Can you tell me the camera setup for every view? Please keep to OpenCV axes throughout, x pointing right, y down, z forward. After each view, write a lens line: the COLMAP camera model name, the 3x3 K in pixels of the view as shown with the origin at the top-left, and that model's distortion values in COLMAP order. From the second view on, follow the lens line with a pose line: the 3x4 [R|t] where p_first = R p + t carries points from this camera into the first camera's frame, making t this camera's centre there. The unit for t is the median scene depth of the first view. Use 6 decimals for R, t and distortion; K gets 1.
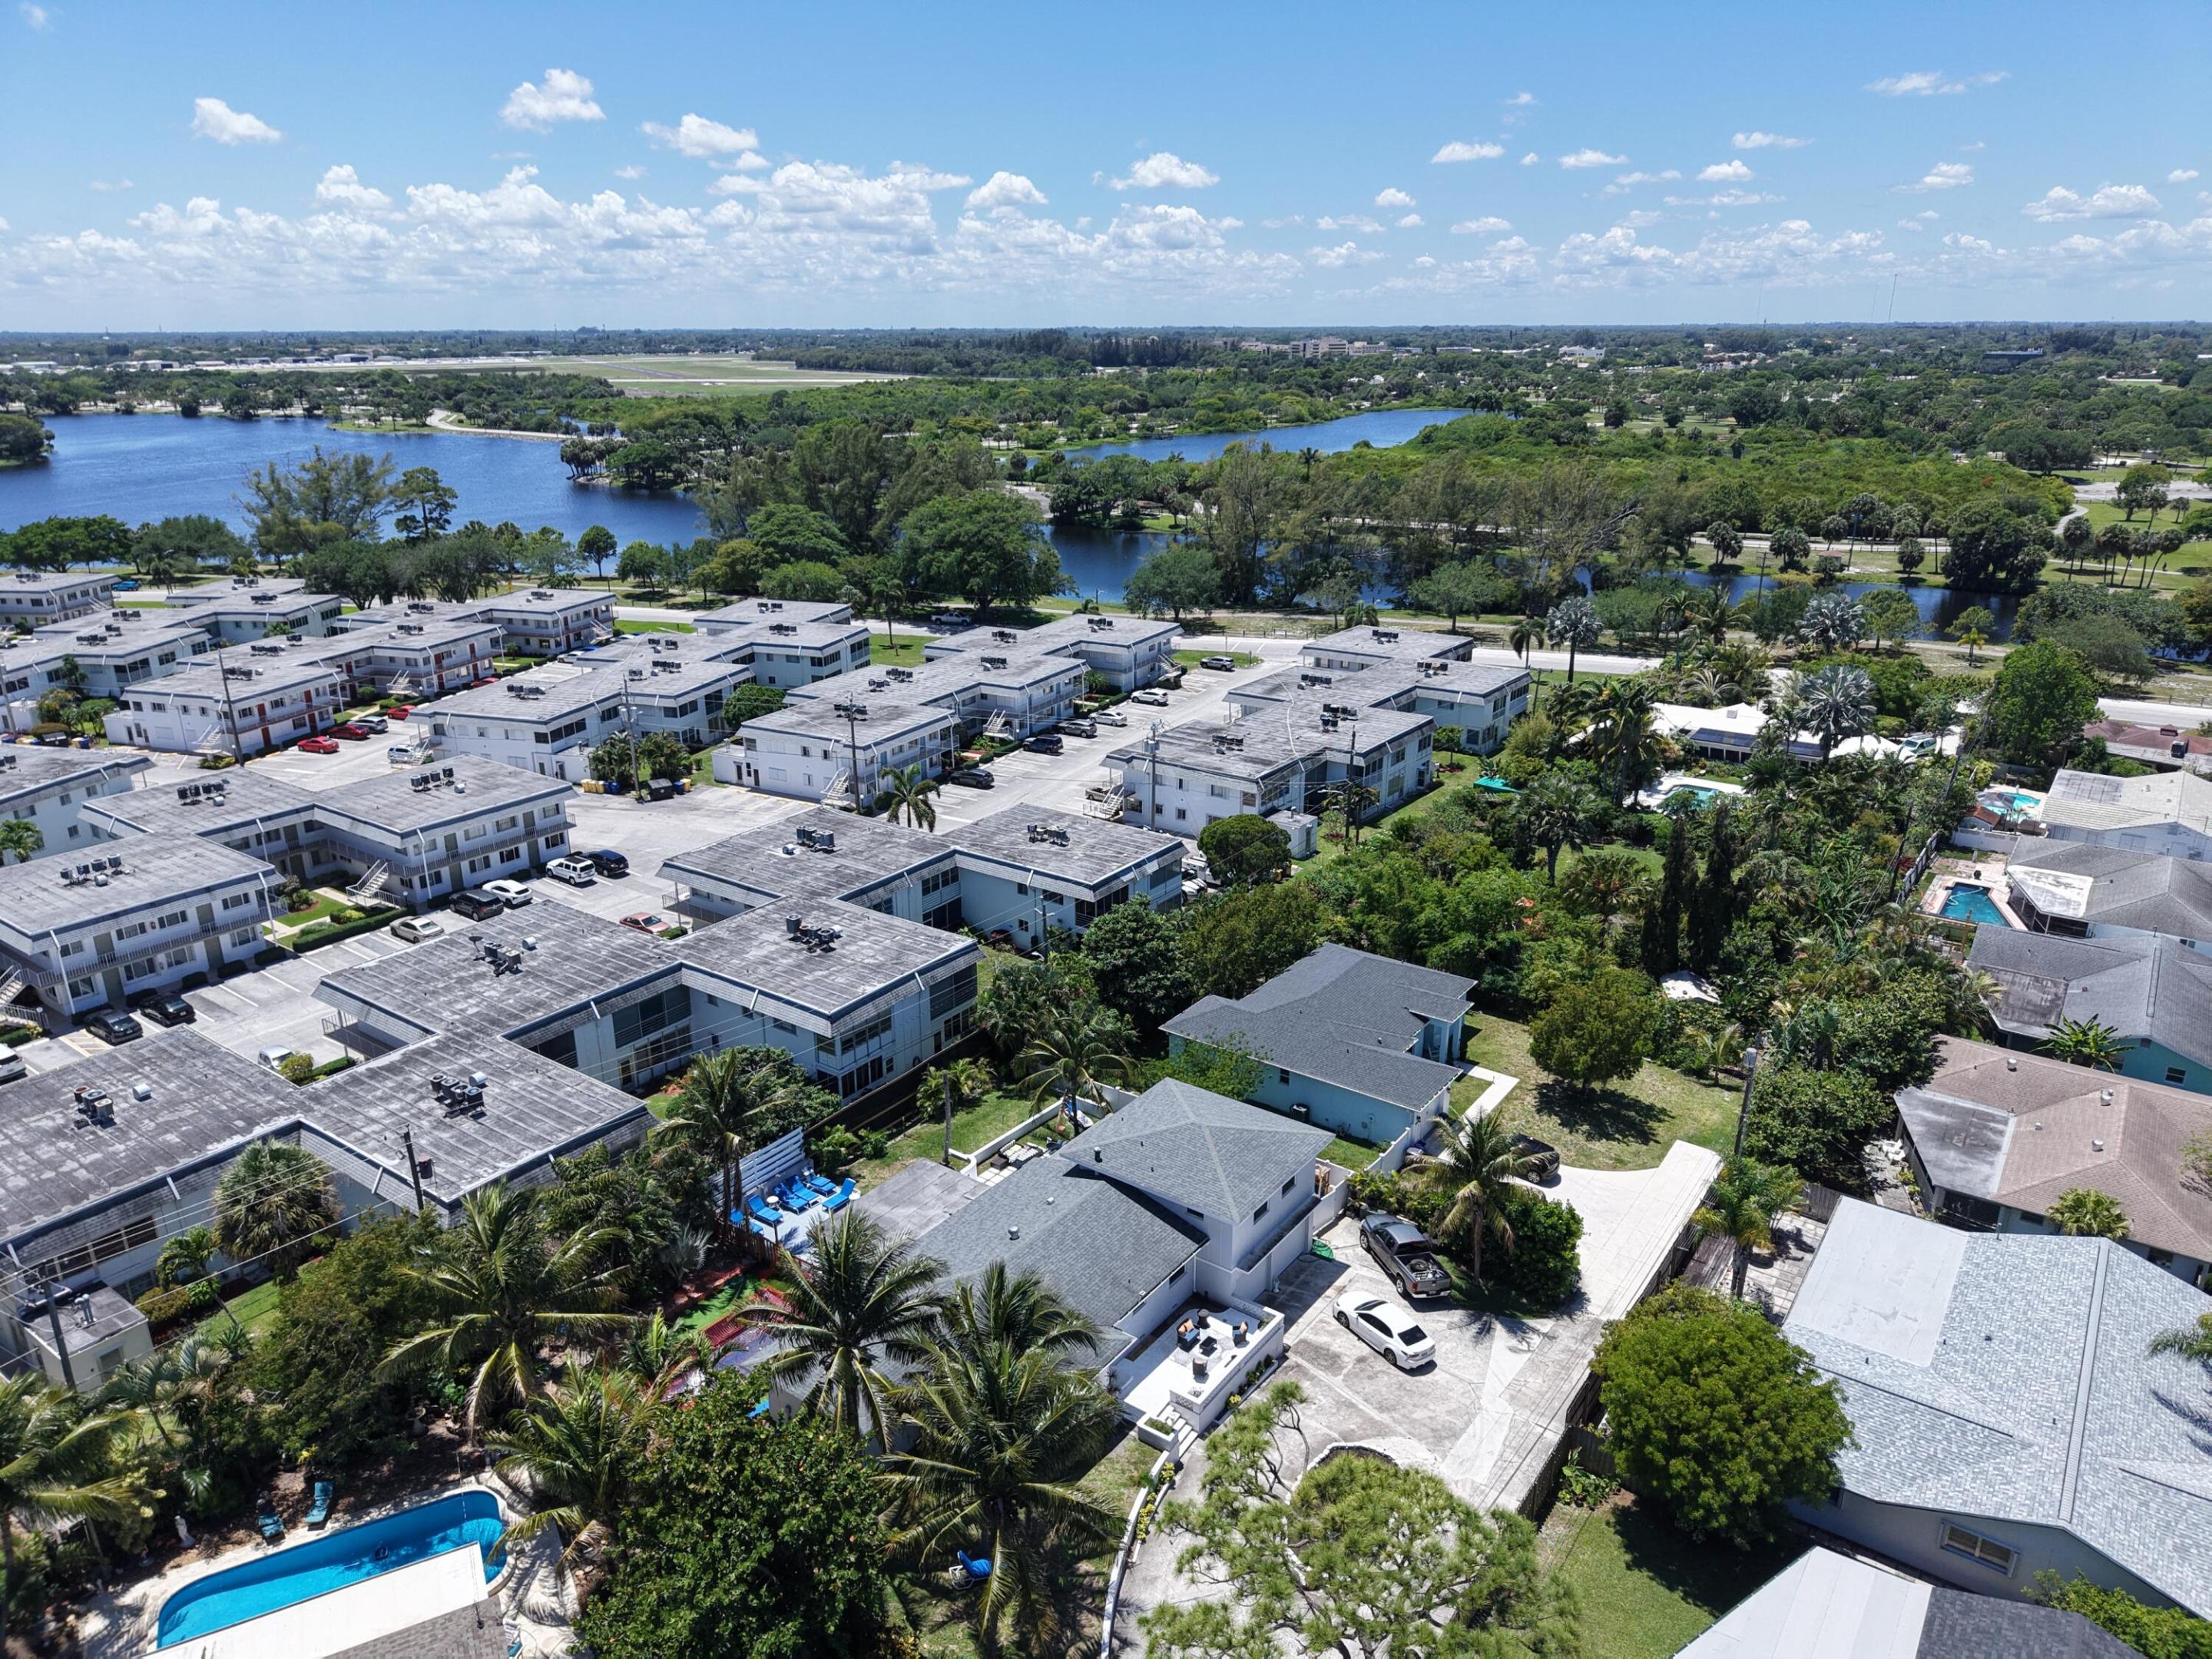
lens RADIAL K [[1522.8, 0, 1088.2], [0, 1522.8, 830.5], [0, 0, 1]] dist [0.006467, -0.006868]
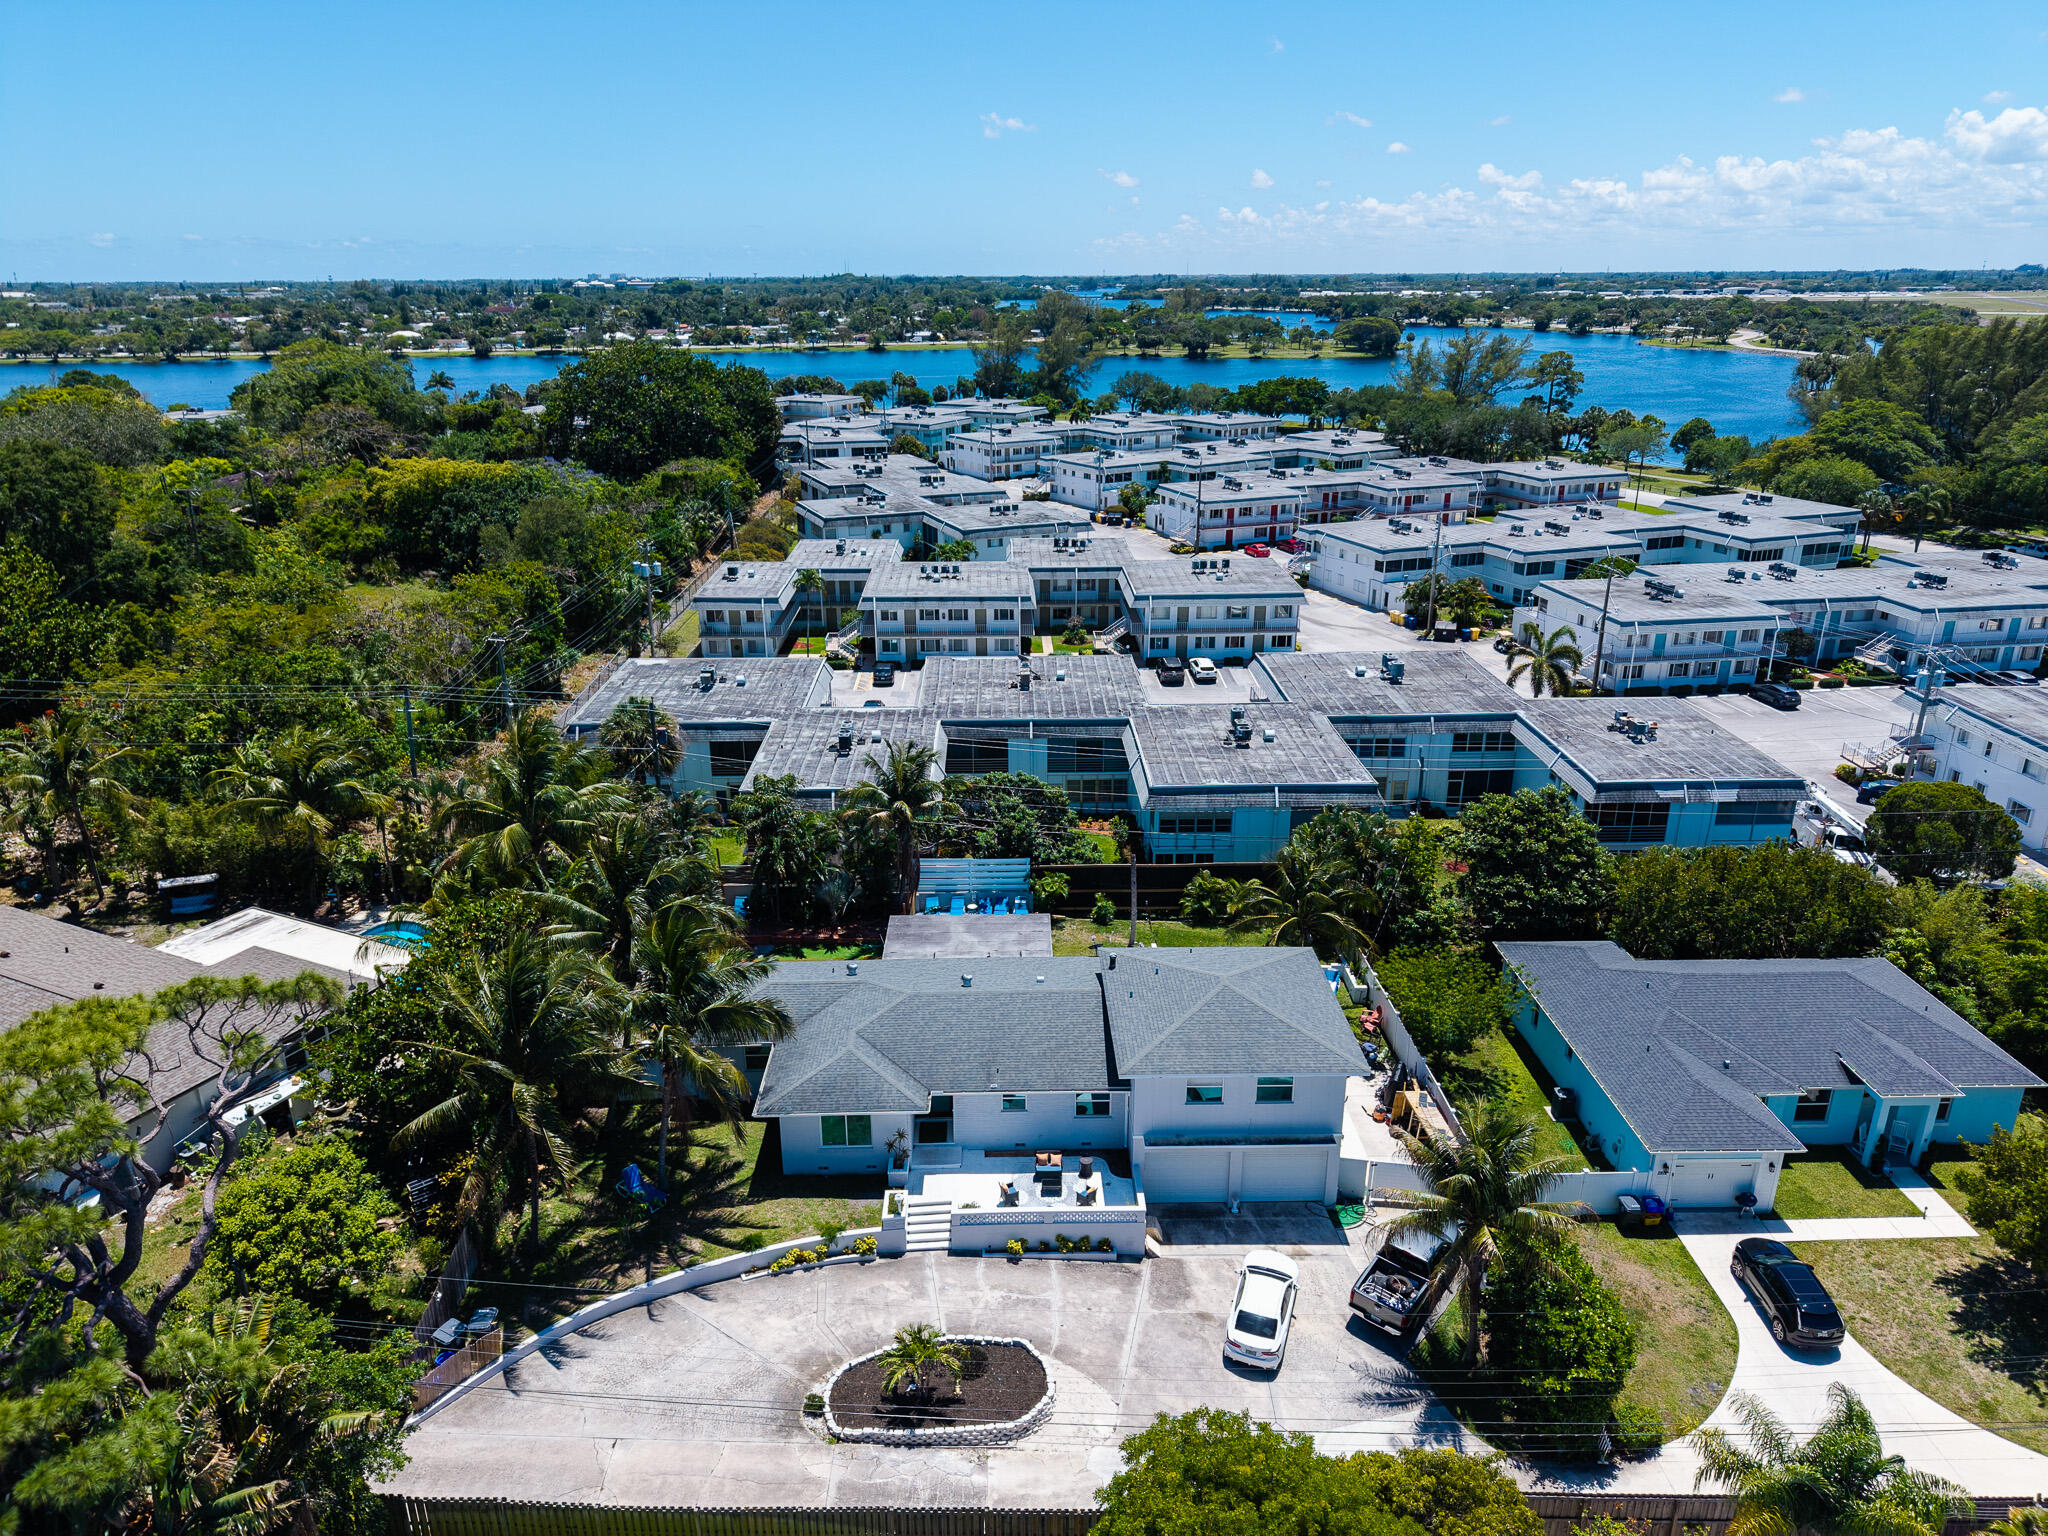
lens RADIAL K [[1365.1, 0, 1016.8], [0, 1365.1, 771.1], [0, 0, 1]] dist [0.008615, 0.000188]
pose [[0.605376, 0.272425, -0.747867, 0.231887], [-0.249060, 0.957253, 0.147091, -0.000186], [0.755969, 0.097218, 0.647348, 0.182287]]
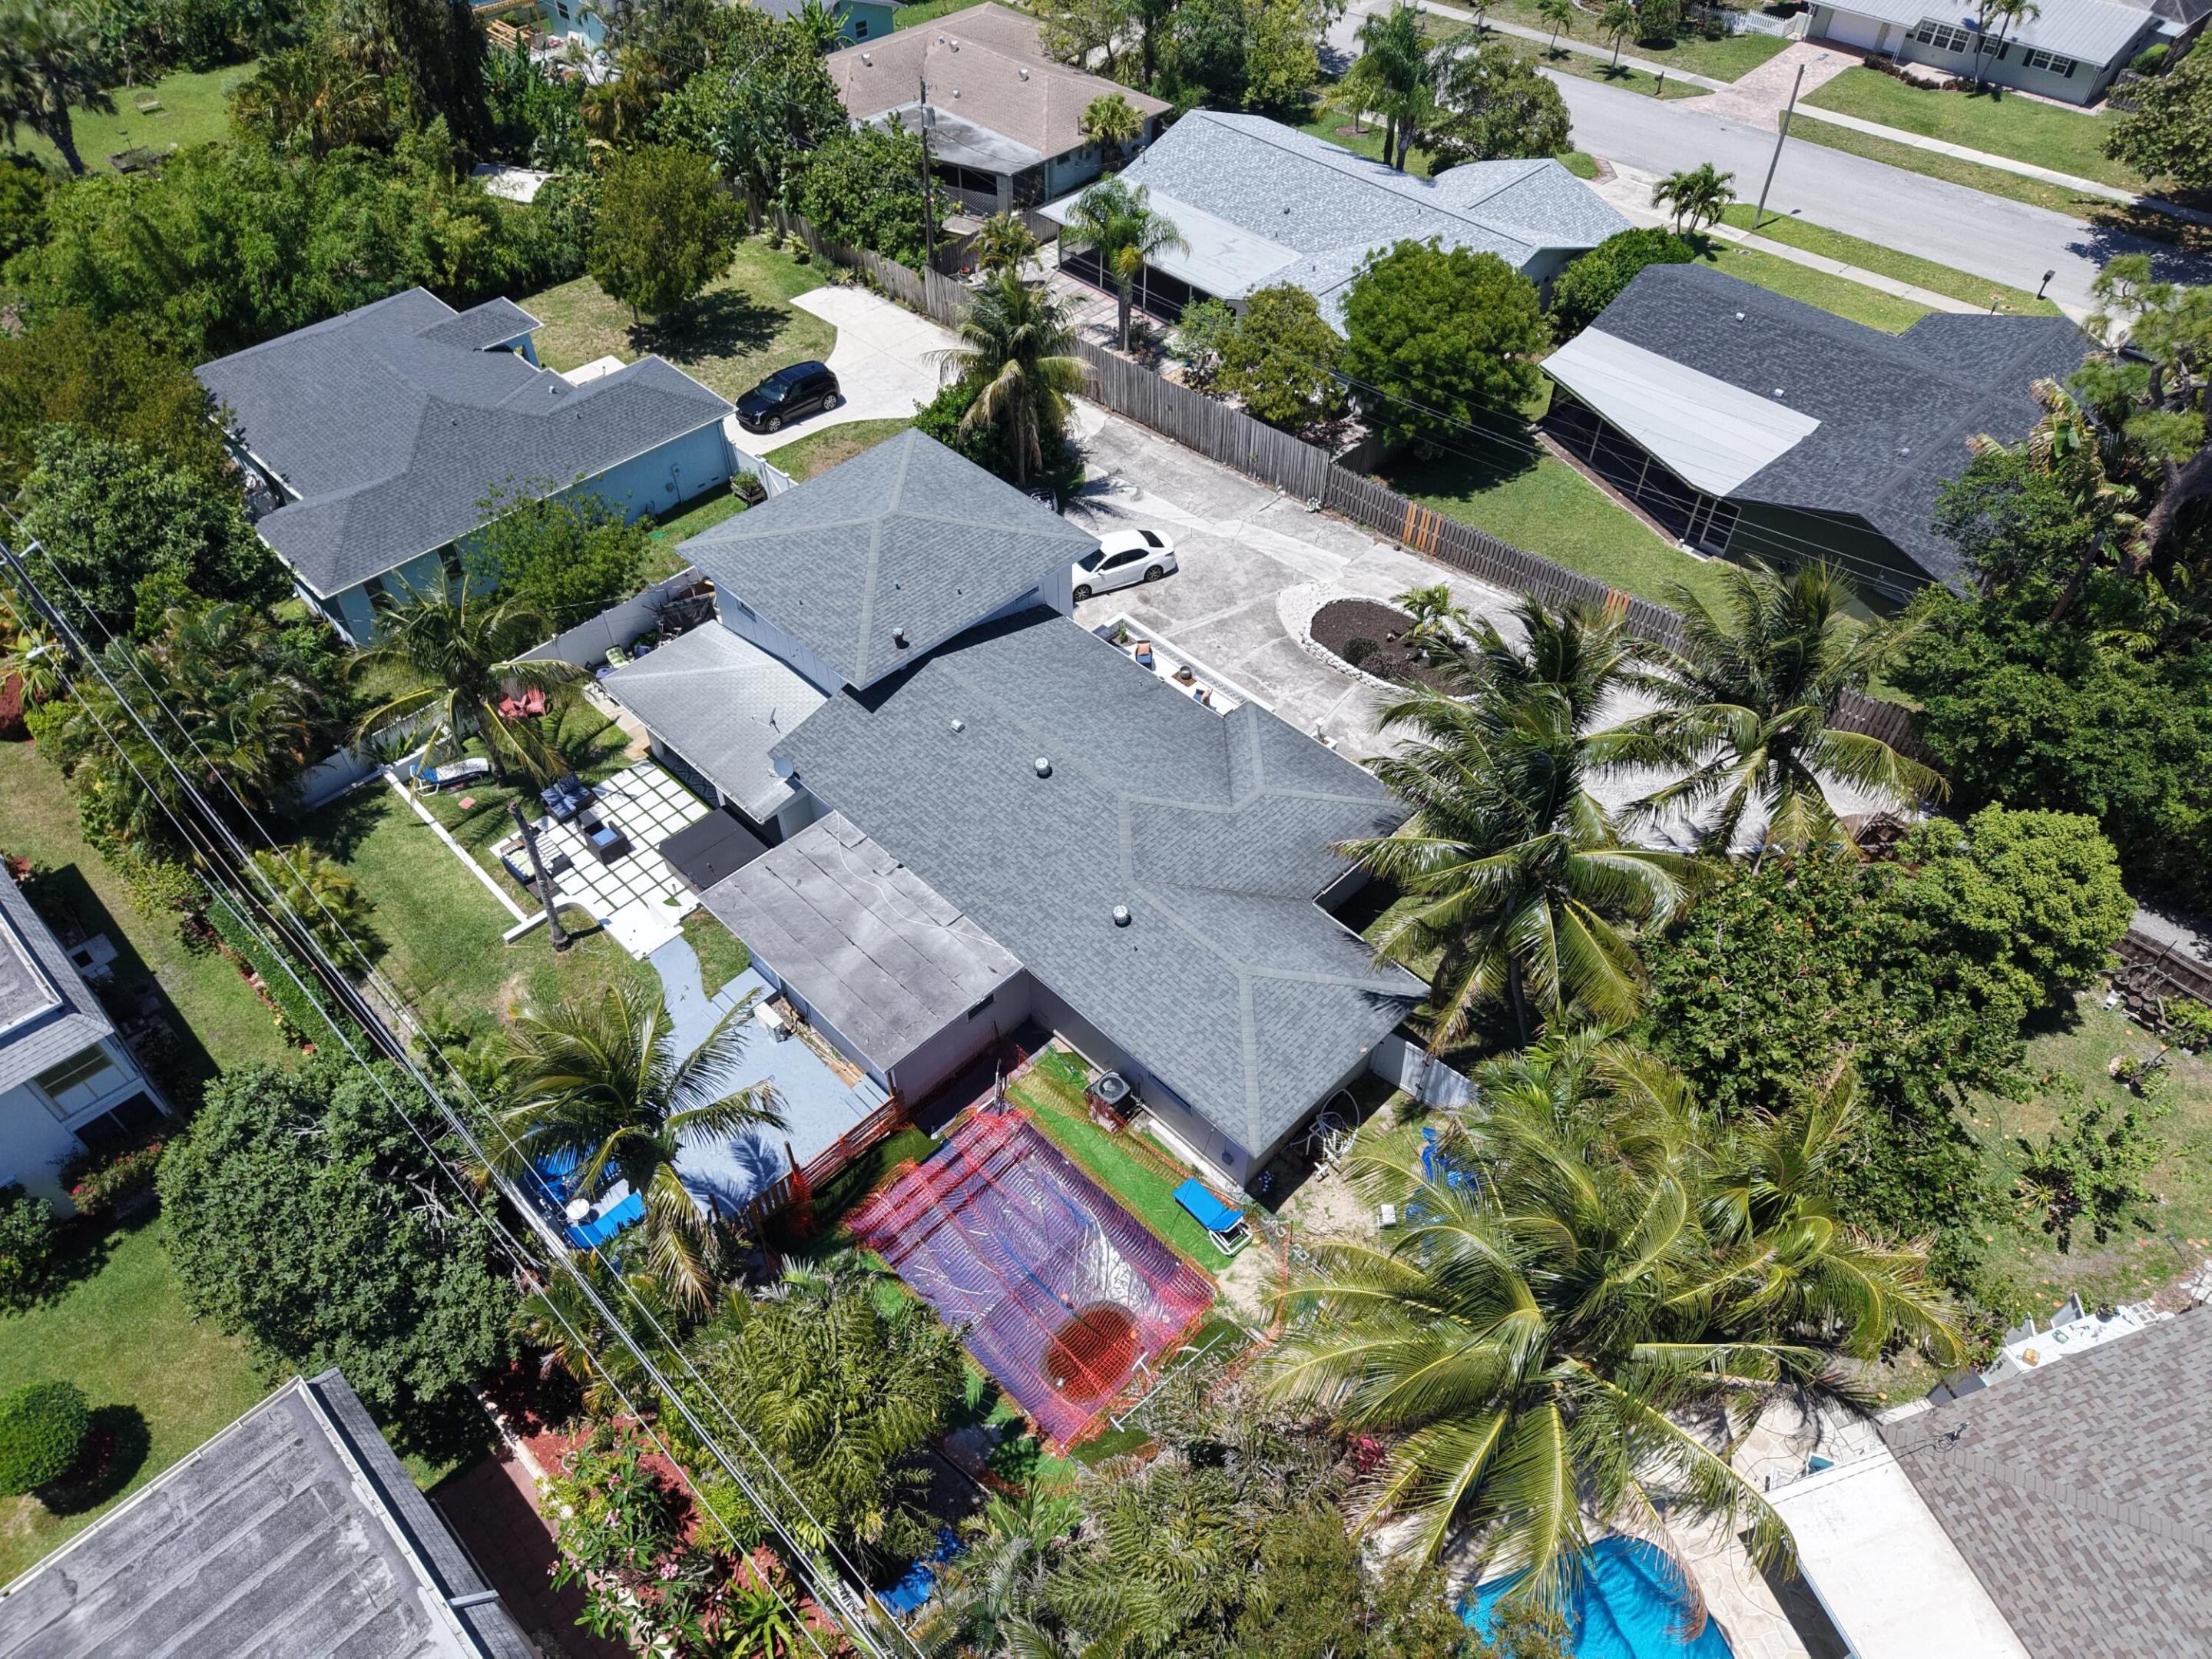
lens RADIAL K [[1508.1, 0, 1103.0], [0, 1508.1, 822.2], [0, 0, 1]] dist [0.030685, -0.022054]
pose [[0.141871, -0.712955, 0.686707, -0.197854], [0.307875, 0.691098, 0.653908, -0.049979], [-0.940790, 0.118649, 0.317548, 0.310576]]
